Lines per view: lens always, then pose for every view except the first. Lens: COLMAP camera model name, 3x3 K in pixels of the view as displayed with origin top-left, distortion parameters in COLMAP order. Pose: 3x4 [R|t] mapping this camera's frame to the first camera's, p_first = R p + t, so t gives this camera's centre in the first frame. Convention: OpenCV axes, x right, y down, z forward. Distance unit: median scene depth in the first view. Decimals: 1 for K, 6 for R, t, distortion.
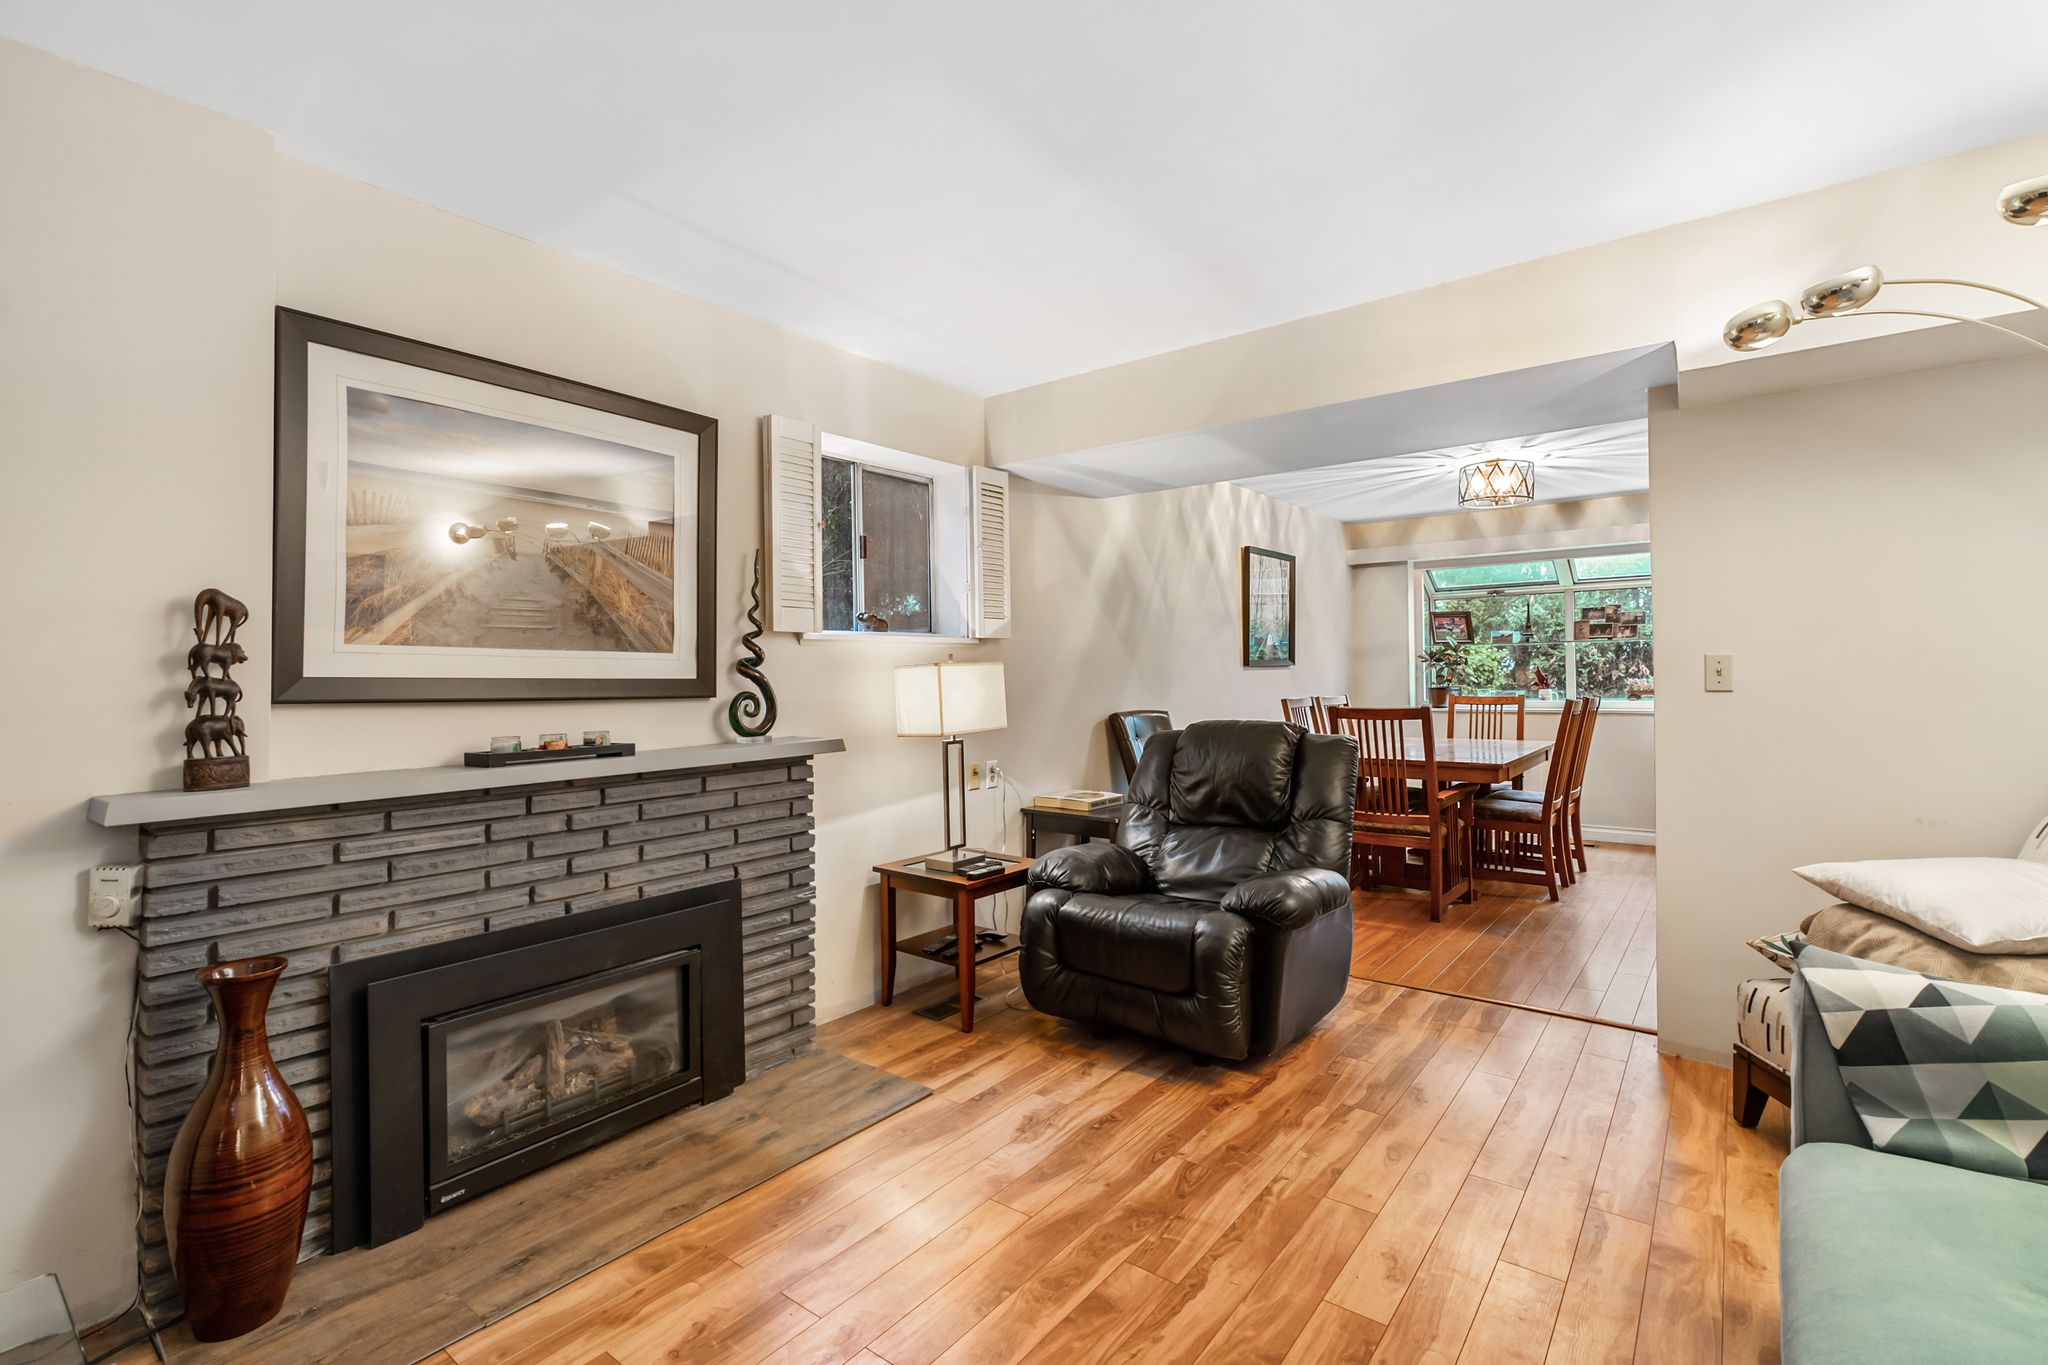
lens RADIAL K [[918.0, 0, 1037.3], [0, 918.0, 662.9], [0, 0, 1]] dist [-0.005902, 0.002532]
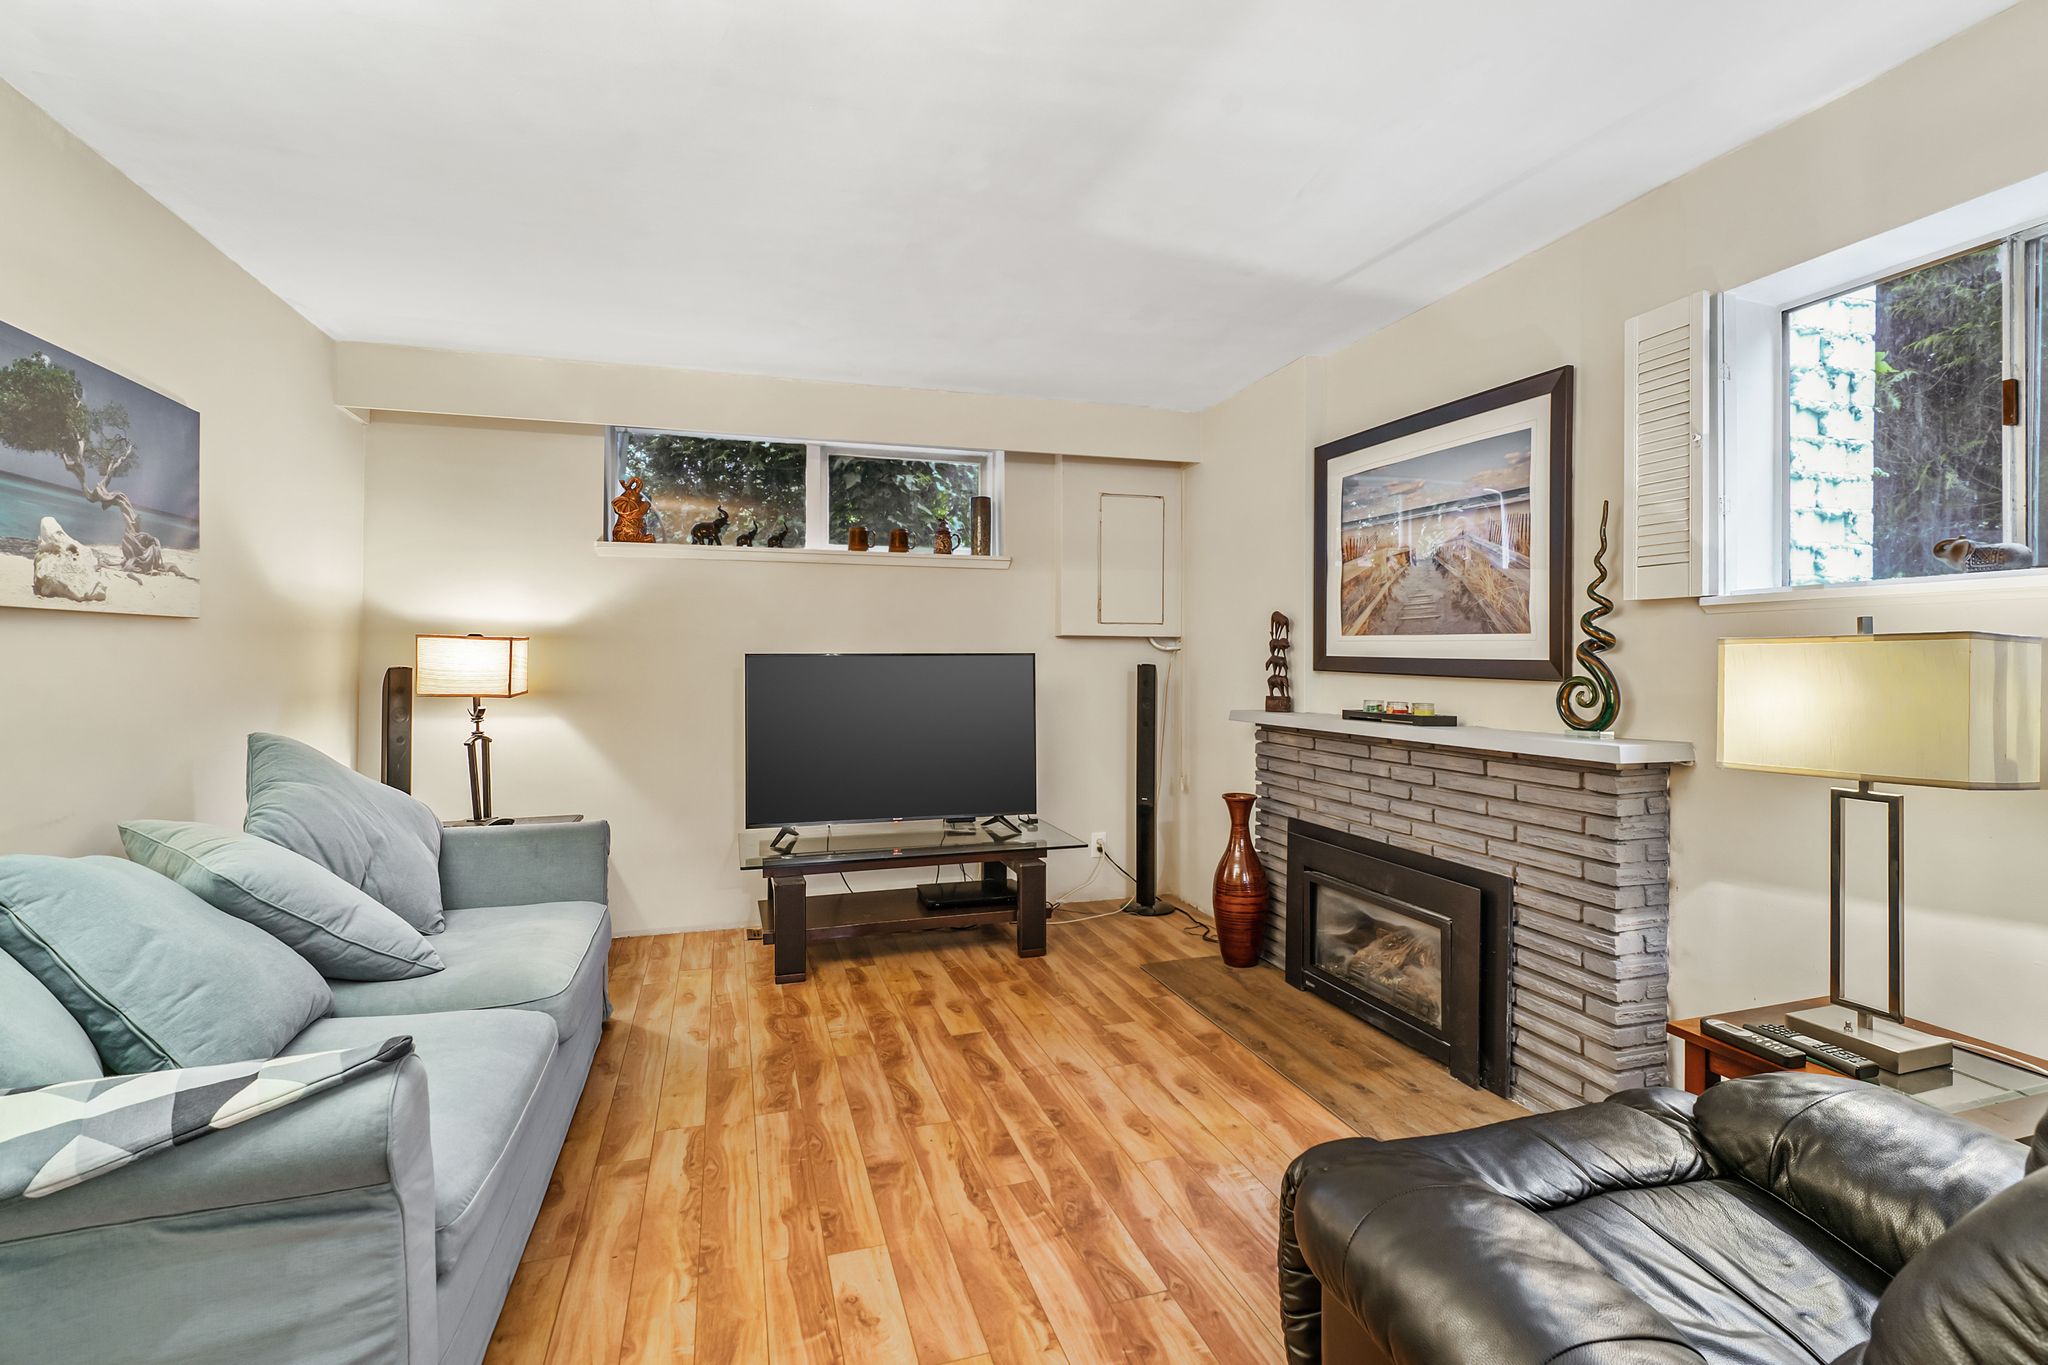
lens RADIAL K [[918.0, 0, 1025.7], [0, 918.0, 655.5], [0, 0, 1]] dist [-0.005902, 0.002532]
pose [[-0.567923, 0.008201, -0.823041, 0.669098], [0.014853, 0.999890, -0.000285, 0.004696], [0.822948, -0.012386, -0.567982, 1.068767]]
